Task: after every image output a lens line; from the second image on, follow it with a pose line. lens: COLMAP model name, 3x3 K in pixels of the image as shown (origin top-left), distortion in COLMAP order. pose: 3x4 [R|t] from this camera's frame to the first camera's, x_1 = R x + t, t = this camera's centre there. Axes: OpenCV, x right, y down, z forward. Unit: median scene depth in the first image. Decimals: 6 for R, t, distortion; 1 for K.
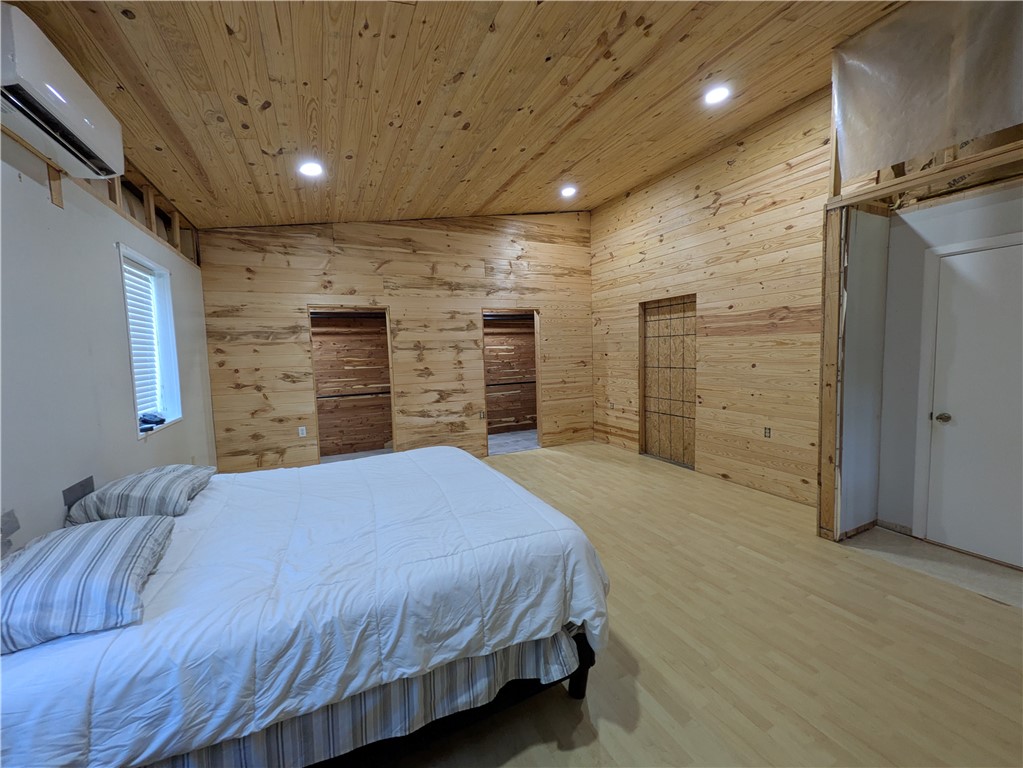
lens RADIAL K [[408.4, 0, 511.5], [0, 408.4, 384.0], [0, 0, 1]] dist [0.002328, 0.000774]
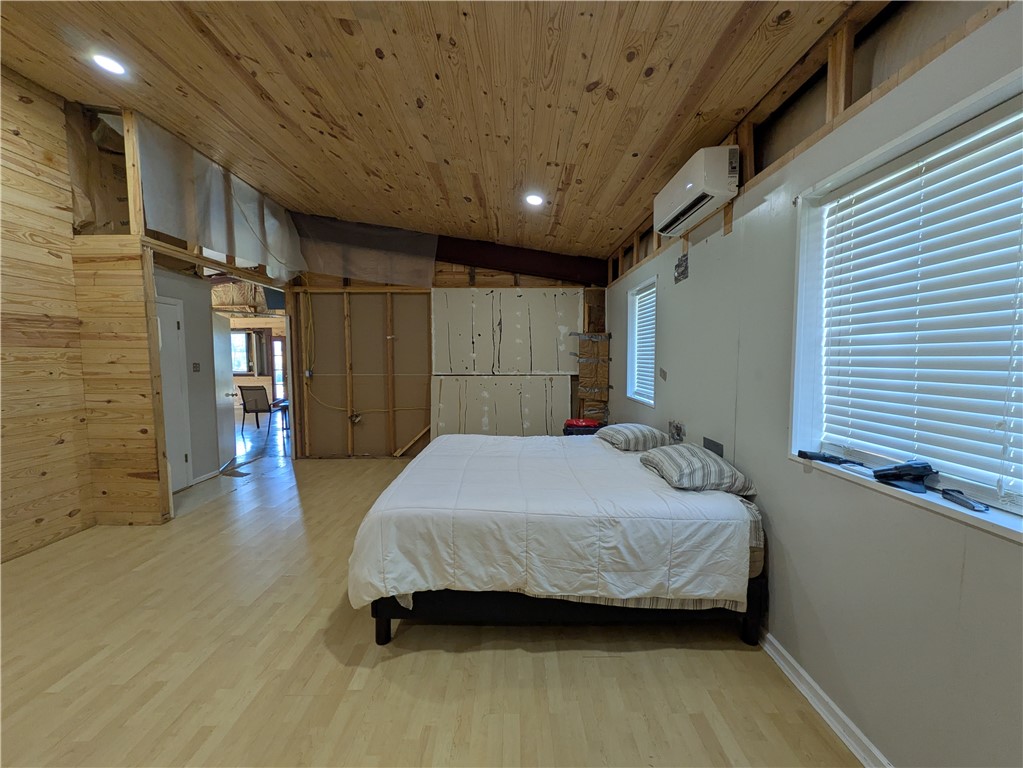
lens RADIAL K [[408.4, 0, 511.5], [0, 408.4, 384.0], [0, 0, 1]] dist [0.002328, 0.000774]
pose [[-0.901327, 0.001719, 0.433135, -0.587044], [0.064197, 0.989478, 0.129663, -0.098734], [-0.428355, 0.144675, -0.891954, 1.413071]]
